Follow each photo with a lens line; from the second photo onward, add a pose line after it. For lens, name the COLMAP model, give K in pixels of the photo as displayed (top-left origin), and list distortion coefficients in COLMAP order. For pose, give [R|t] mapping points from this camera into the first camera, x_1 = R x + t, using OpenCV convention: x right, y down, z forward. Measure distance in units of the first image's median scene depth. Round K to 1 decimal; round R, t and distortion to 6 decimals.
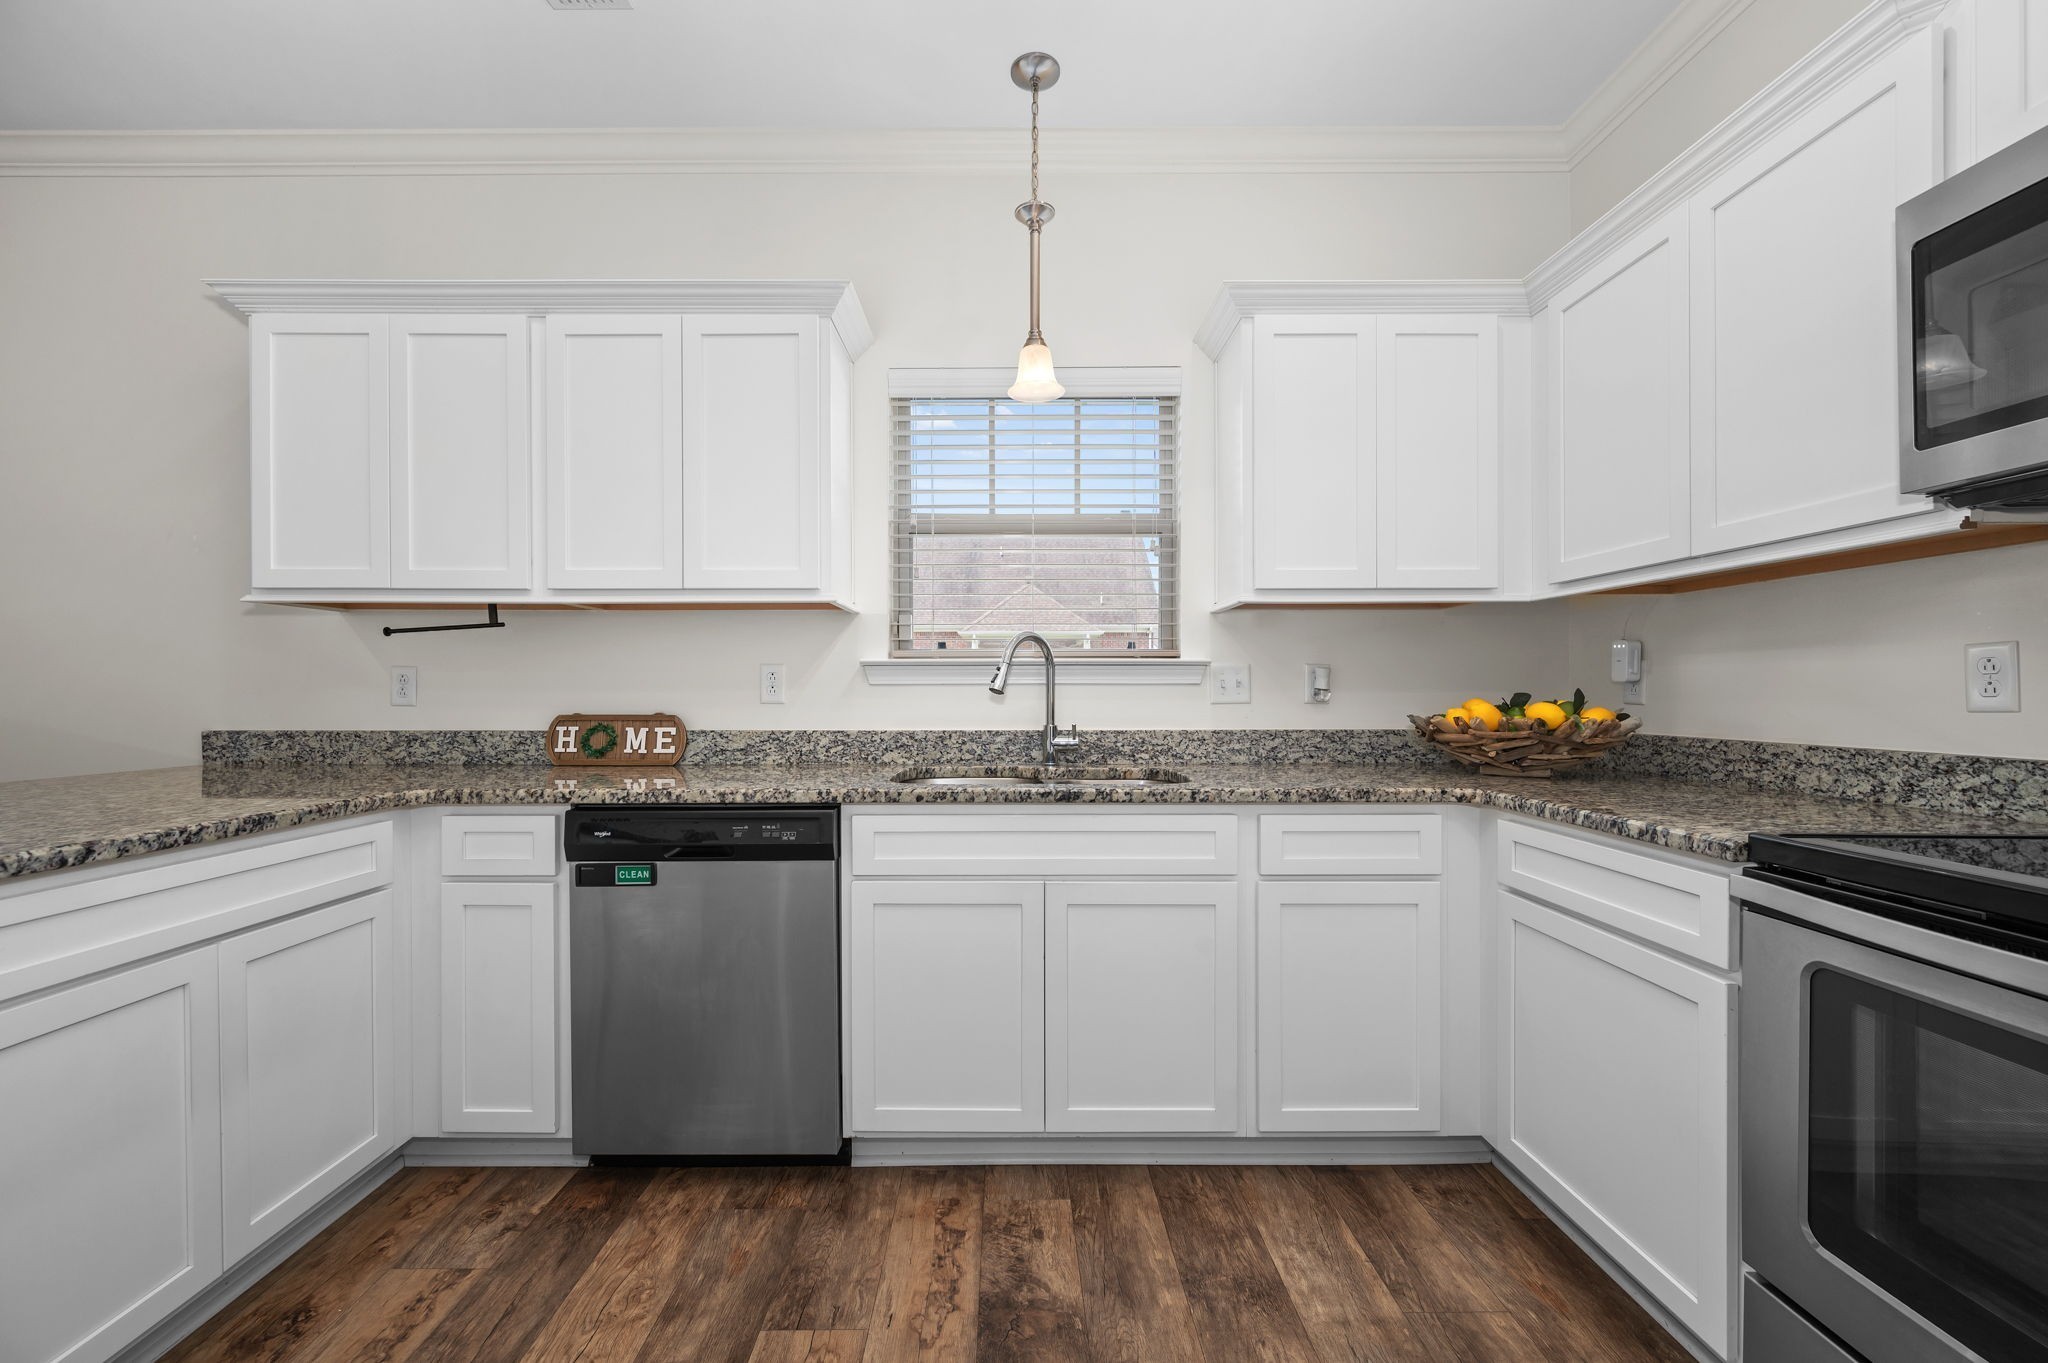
lens RADIAL K [[821.9, 0, 1016.7], [0, 821.9, 692.6], [0, 0, 1]] dist [-0.000639, 0.000152]
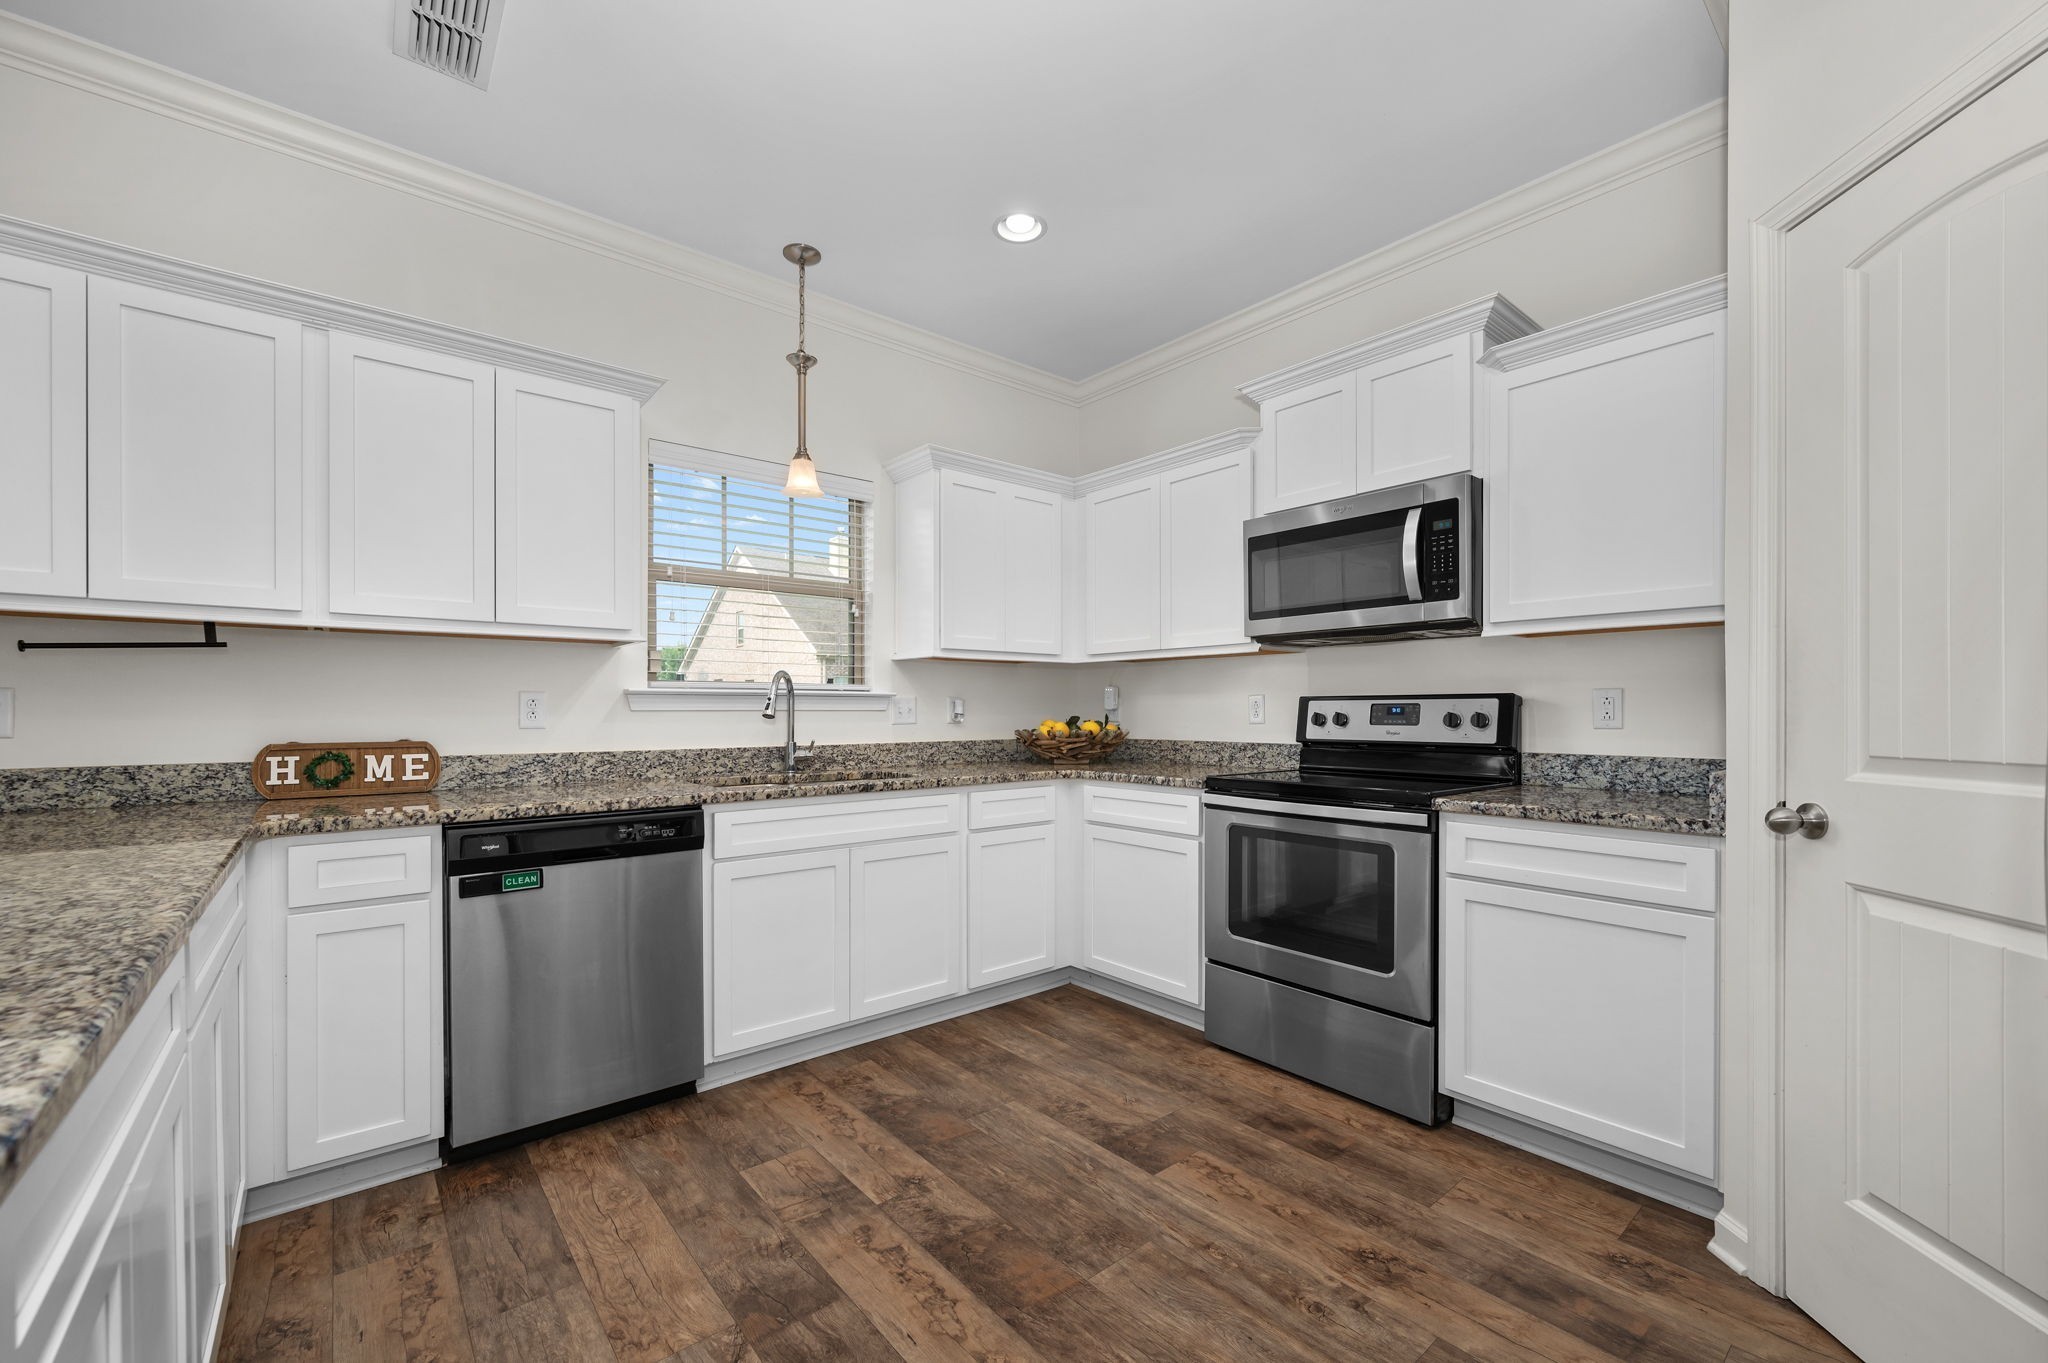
lens RADIAL K [[821.9, 0, 1033.6], [0, 821.9, 711.2], [0, 0, 1]] dist [-0.000639, 0.000152]
pose [[0.766603, -0.000580, 0.642121, -0.558007], [0.002292, 0.999996, -0.001833, -0.006753], [-0.642117, 0.002877, 0.766601, -0.274751]]
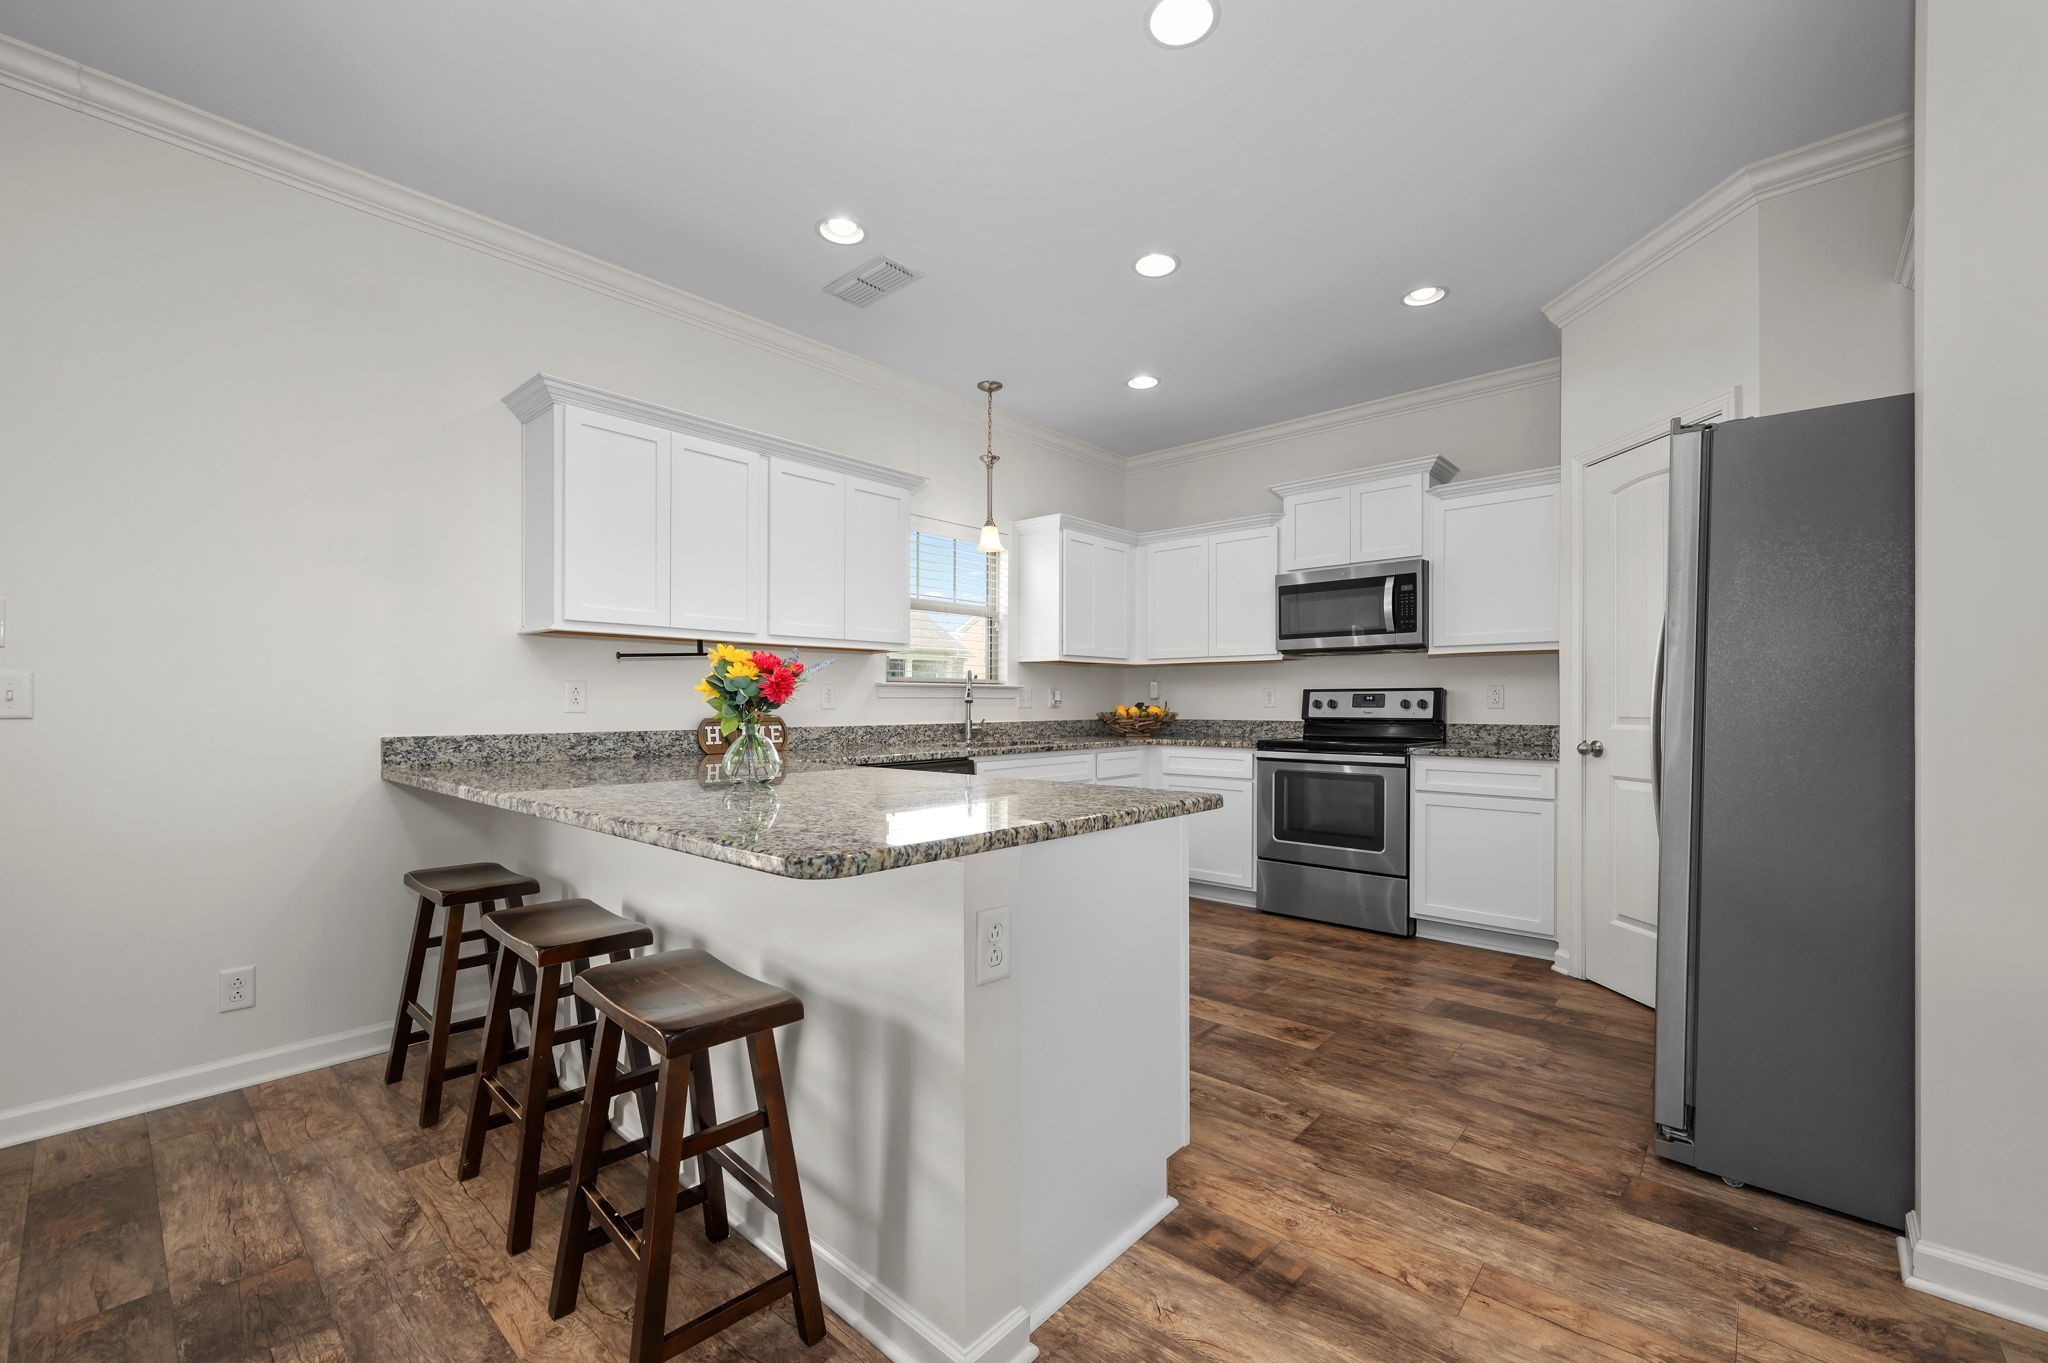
lens RADIAL K [[821.9, 0, 1038.8], [0, 821.9, 703.1], [0, 0, 1]] dist [-0.000639, 0.000152]
pose [[0.665178, 0.000125, 0.746685, -1.387503], [0.001804, 0.999997, -0.001774, 0.005562], [-0.746683, 0.002527, 0.665175, -0.399650]]
